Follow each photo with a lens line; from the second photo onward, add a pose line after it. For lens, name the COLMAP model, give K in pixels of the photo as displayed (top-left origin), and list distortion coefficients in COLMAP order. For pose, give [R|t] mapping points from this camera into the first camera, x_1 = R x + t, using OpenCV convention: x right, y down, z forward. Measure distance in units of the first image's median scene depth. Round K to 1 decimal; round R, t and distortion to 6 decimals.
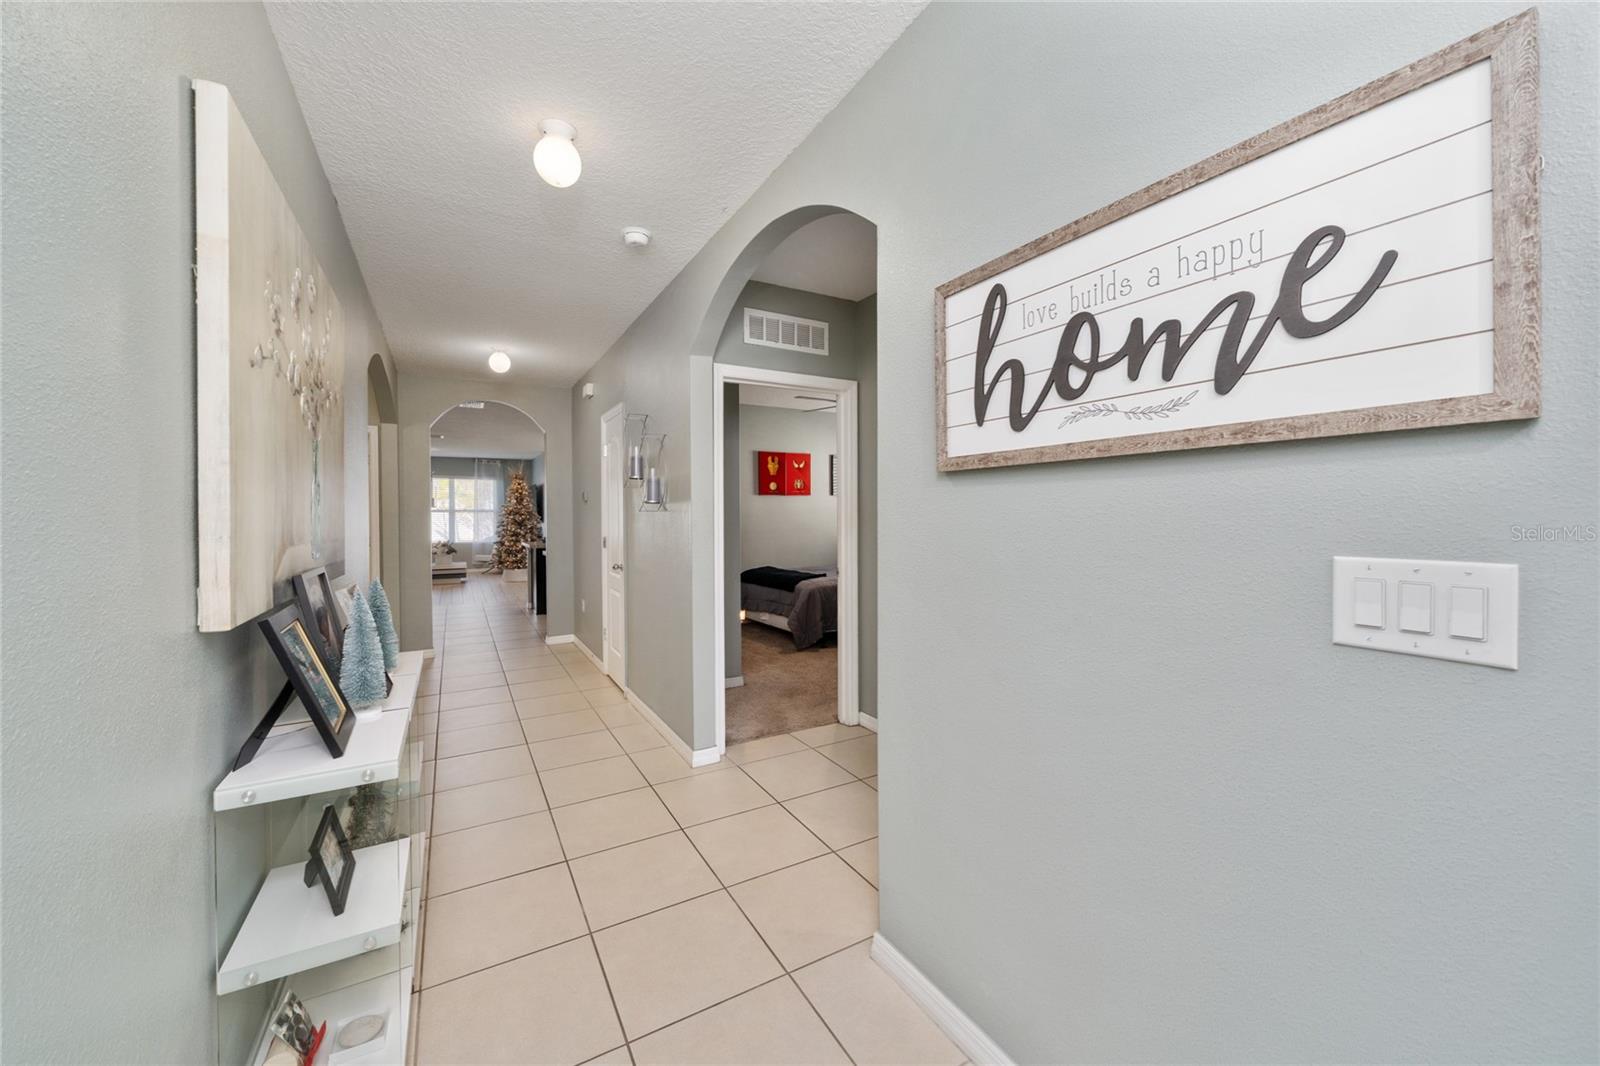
lens RADIAL K [[596.5, 0, 796.8], [0, 596.5, 526.9], [0, 0, 1]] dist [-0.000036, -0.000001]
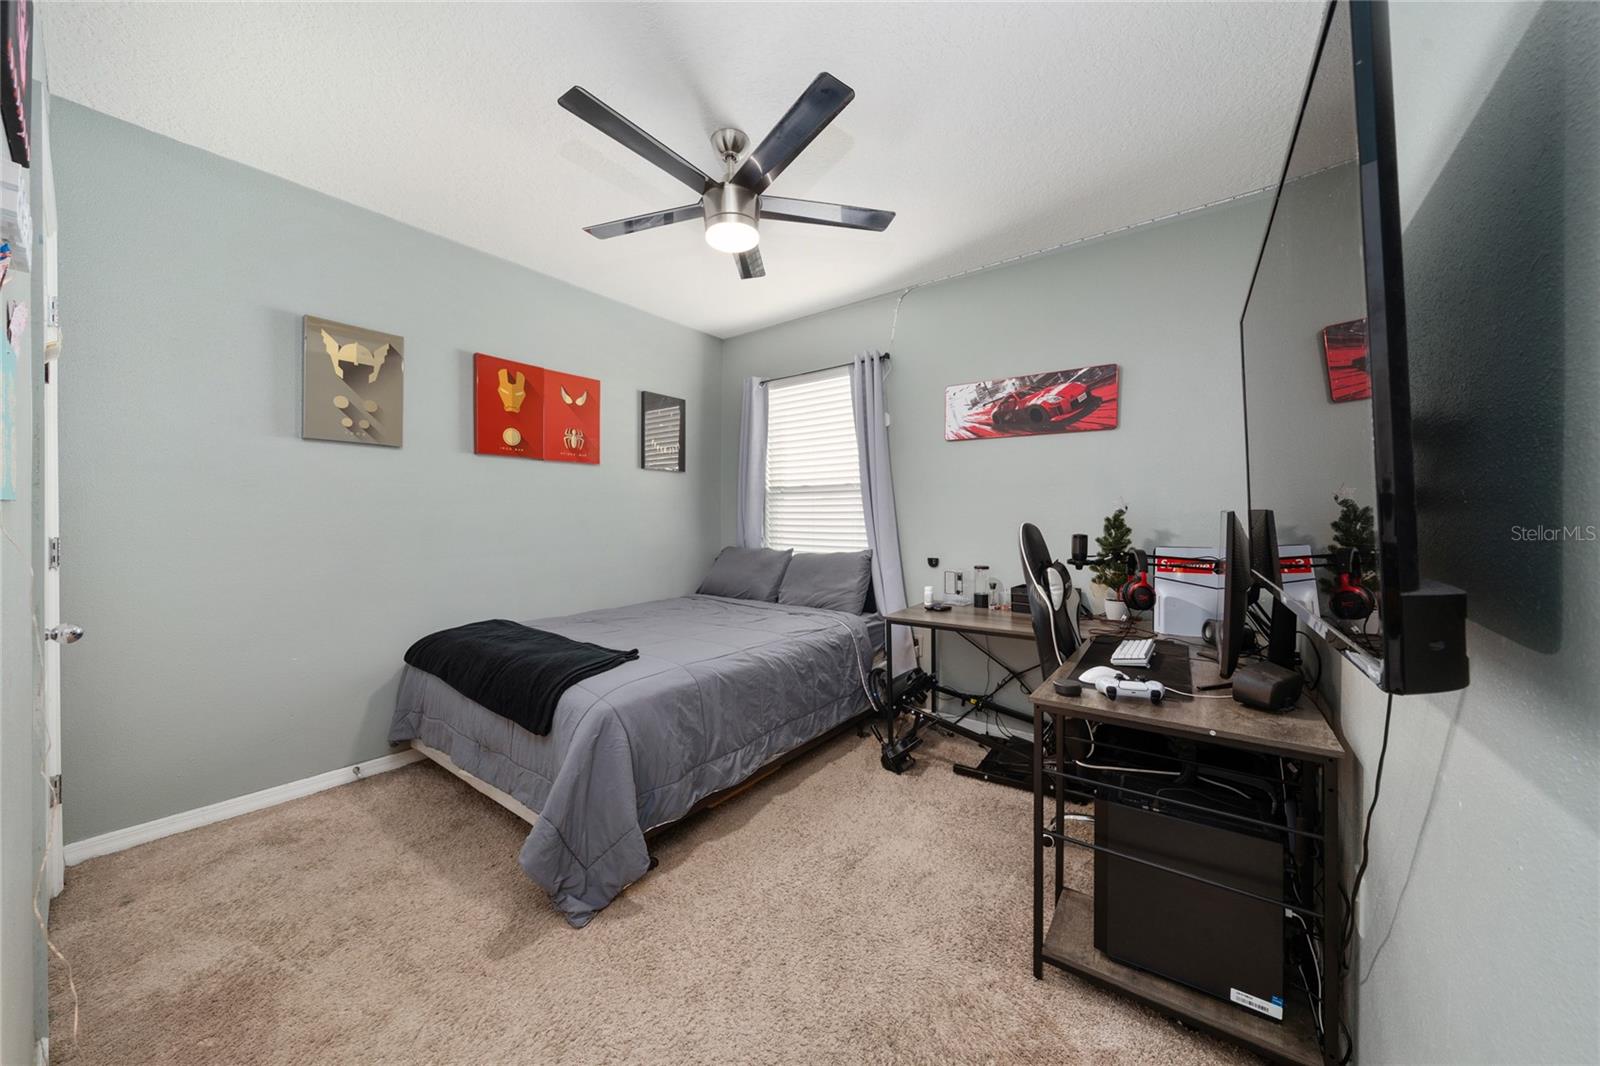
lens RADIAL K [[554.8, 0, 801.8], [0, 554.8, 528.0], [0, 0, 1]] dist [0.001536, 0.000093]
pose [[0.928707, 0.007735, 0.370733, 0.008818], [-0.006764, 0.999969, -0.003919, 0.000917], [-0.370752, 0.001132, 0.928731, 0.520780]]
